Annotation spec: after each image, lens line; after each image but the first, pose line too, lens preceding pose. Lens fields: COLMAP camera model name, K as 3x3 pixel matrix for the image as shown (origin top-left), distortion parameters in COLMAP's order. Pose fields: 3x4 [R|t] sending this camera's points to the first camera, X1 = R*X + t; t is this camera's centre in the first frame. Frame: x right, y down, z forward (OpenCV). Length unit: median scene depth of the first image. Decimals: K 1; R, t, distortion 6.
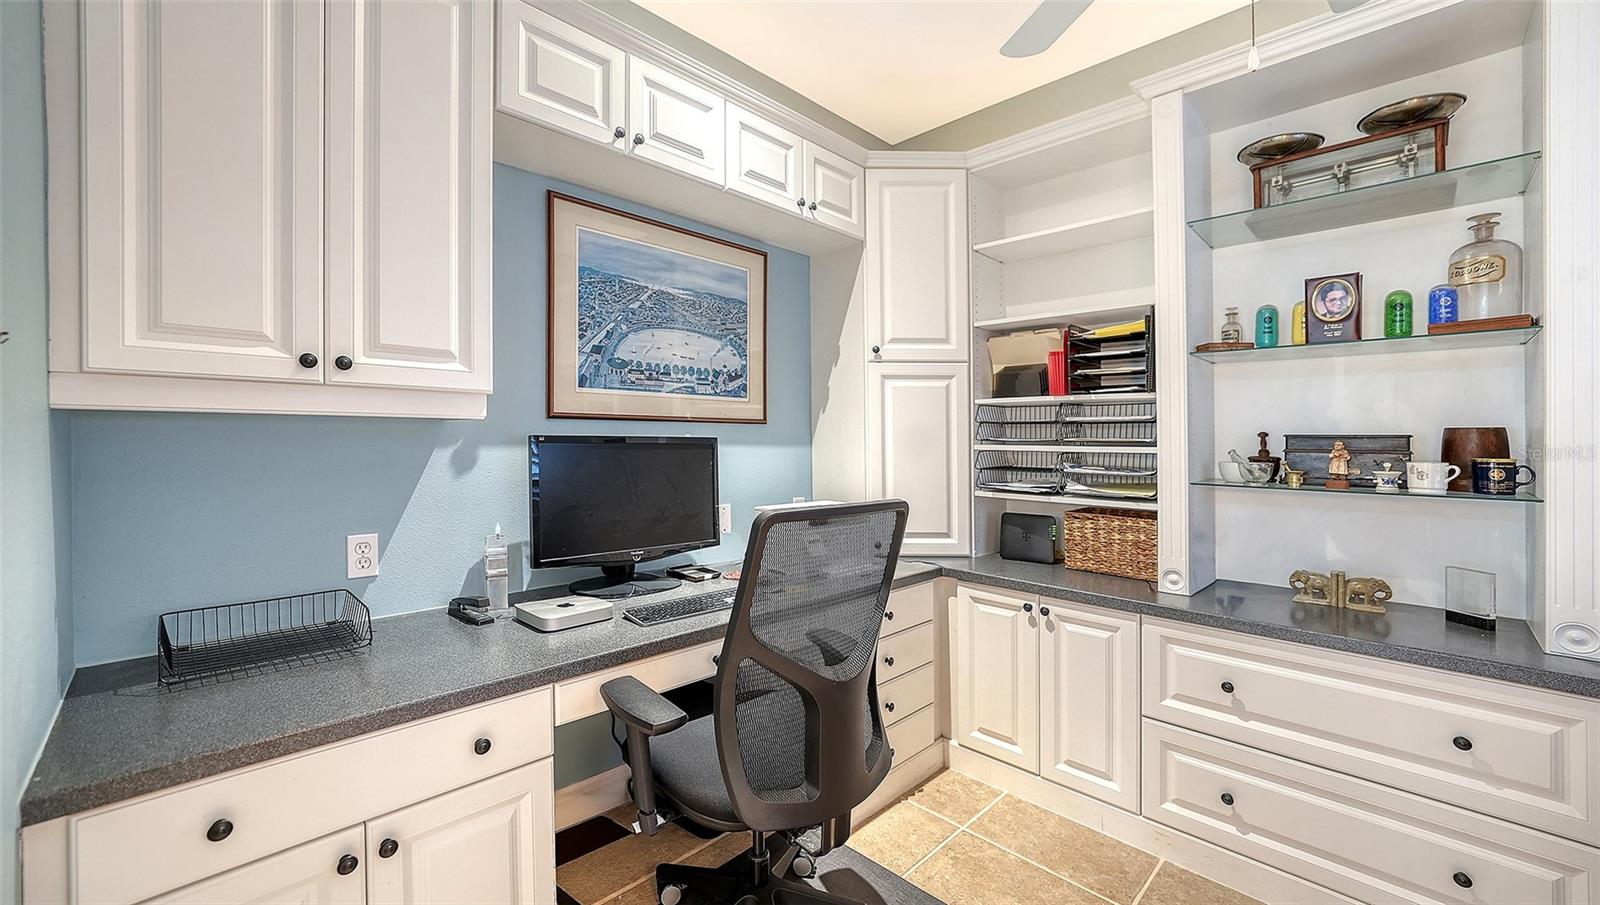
lens RADIAL K [[627.9, 0, 805.5], [0, 627.9, 431.5], [0, 0, 1]] dist [-0.019240, -0.000395]
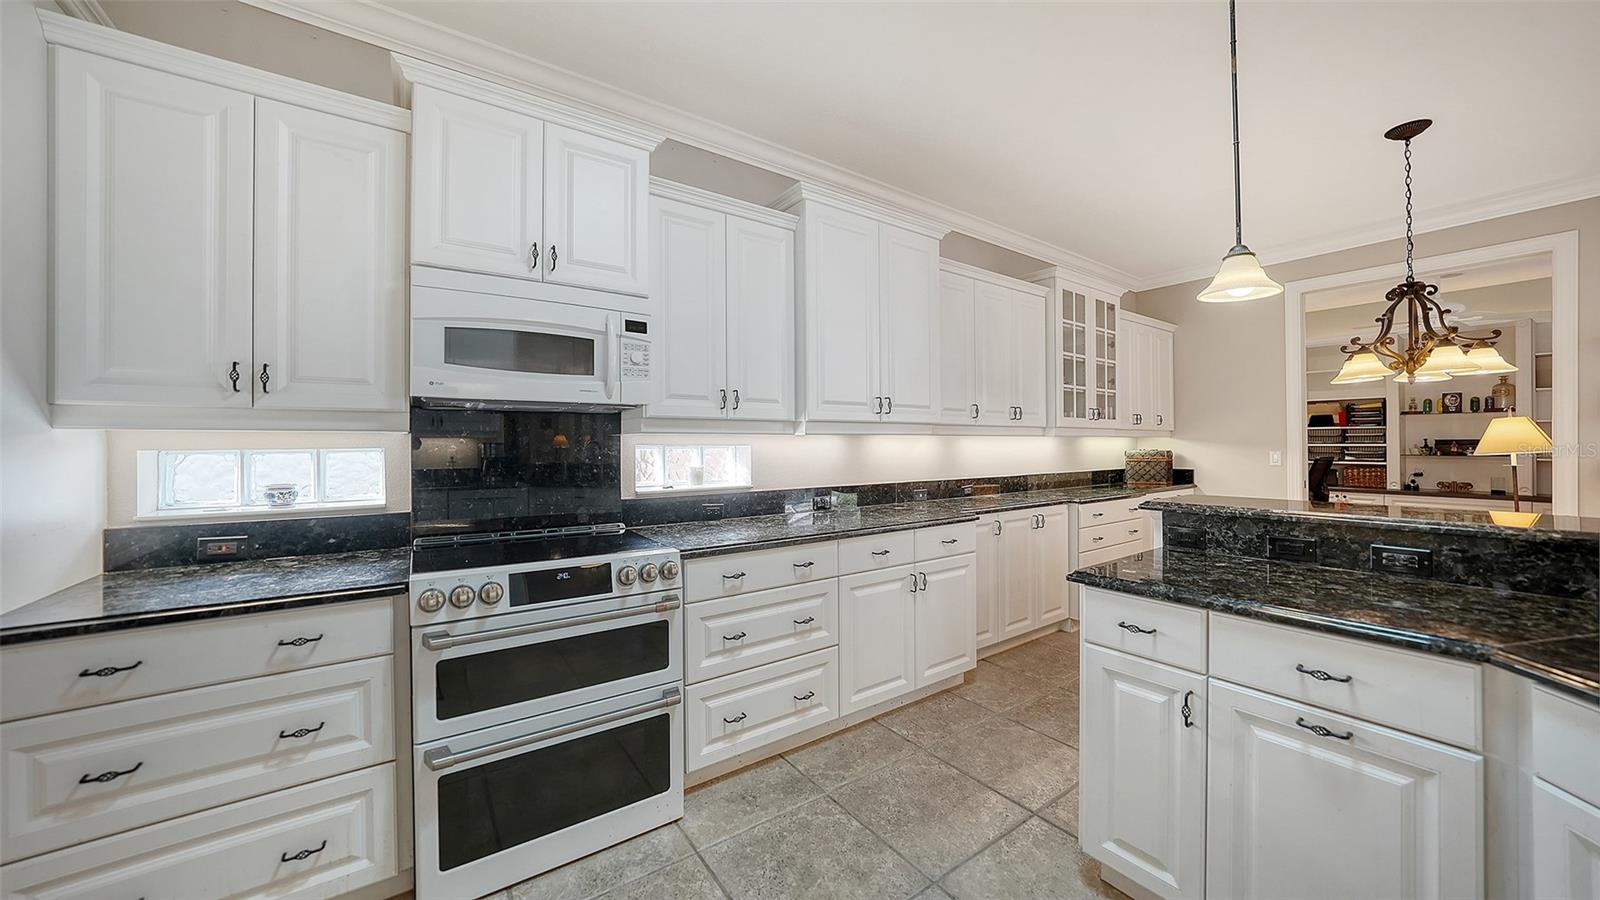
lens RADIAL K [[558.9, 0, 799.2], [0, 558.9, 434.6], [0, 0, 1]] dist [-0.019661, 0.002448]
pose [[0.984783, -0.011753, -0.173390, -1.683738], [0.010609, 0.999915, -0.007525, -0.029210], [0.173464, 0.005571, 0.984825, -2.006444]]
